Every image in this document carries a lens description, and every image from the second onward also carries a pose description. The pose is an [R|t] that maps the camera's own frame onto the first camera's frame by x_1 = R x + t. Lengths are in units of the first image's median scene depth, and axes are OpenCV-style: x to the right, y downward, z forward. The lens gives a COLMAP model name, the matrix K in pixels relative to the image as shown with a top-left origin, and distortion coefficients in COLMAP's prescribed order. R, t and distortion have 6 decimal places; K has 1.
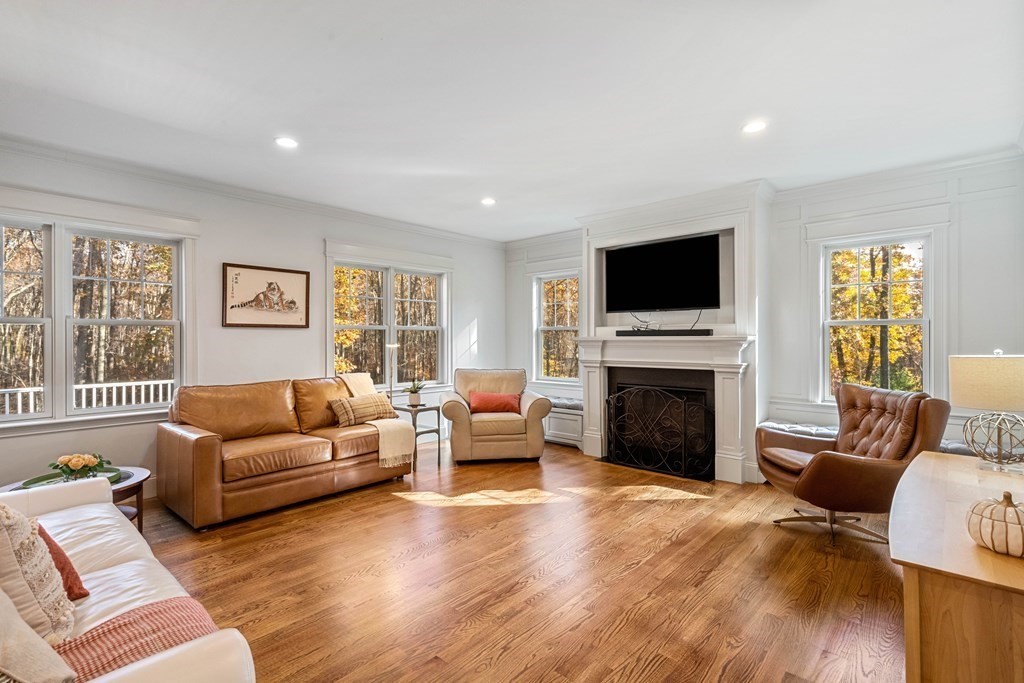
lens RADIAL K [[476.0, 0, 508.9], [0, 476.0, 339.2], [0, 0, 1]] dist [-0.004294, -0.000474]
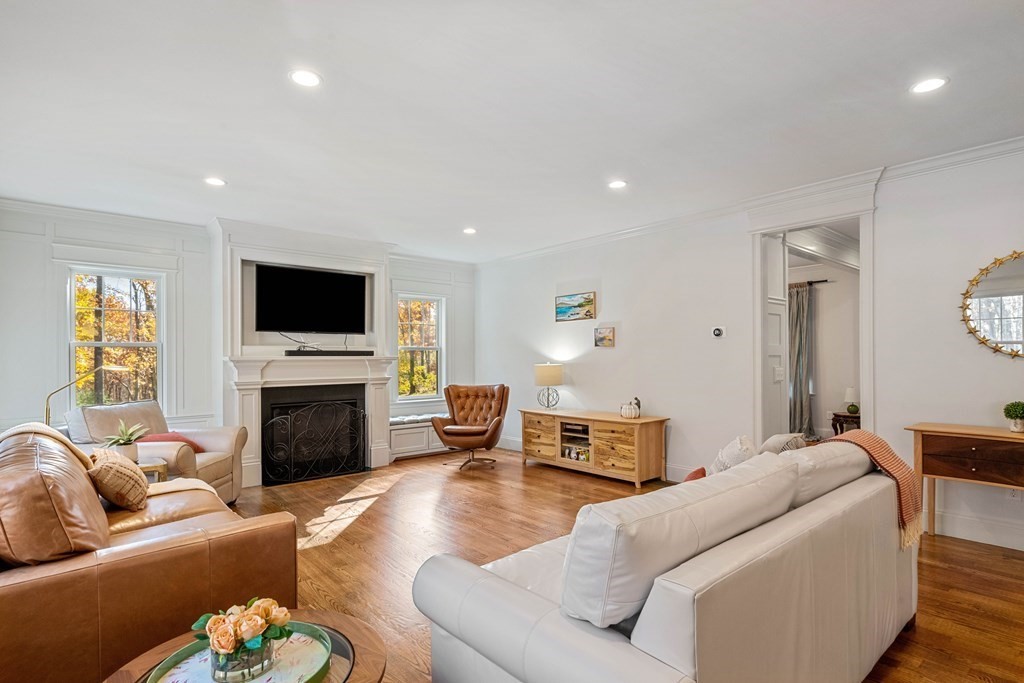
lens RADIAL K [[518.2, 0, 510.4], [0, 518.2, 359.2], [0, 0, 1]] dist [0.000413, 0.000005]
pose [[0.123841, 0.001709, 0.992301, -0.918820], [0.007695, 0.999967, -0.002683, 0.007882], [-0.992272, 0.007968, 0.123824, 0.463744]]
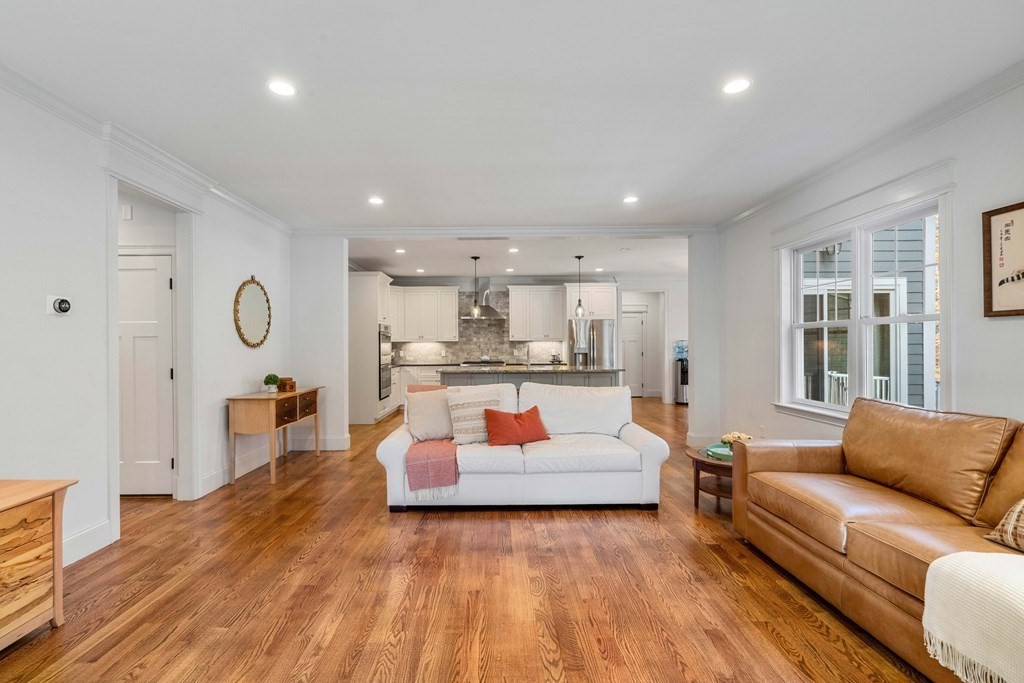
lens RADIAL K [[476.0, 0, 498.1], [0, 476.0, 343.3], [0, 0, 1]] dist [-0.004294, -0.000474]
pose [[-0.735958, 0.004347, -0.677014, 0.267428], [0.006416, 0.999979, -0.000554, 0.003542], [0.676997, -0.004751, -0.735970, 1.003403]]
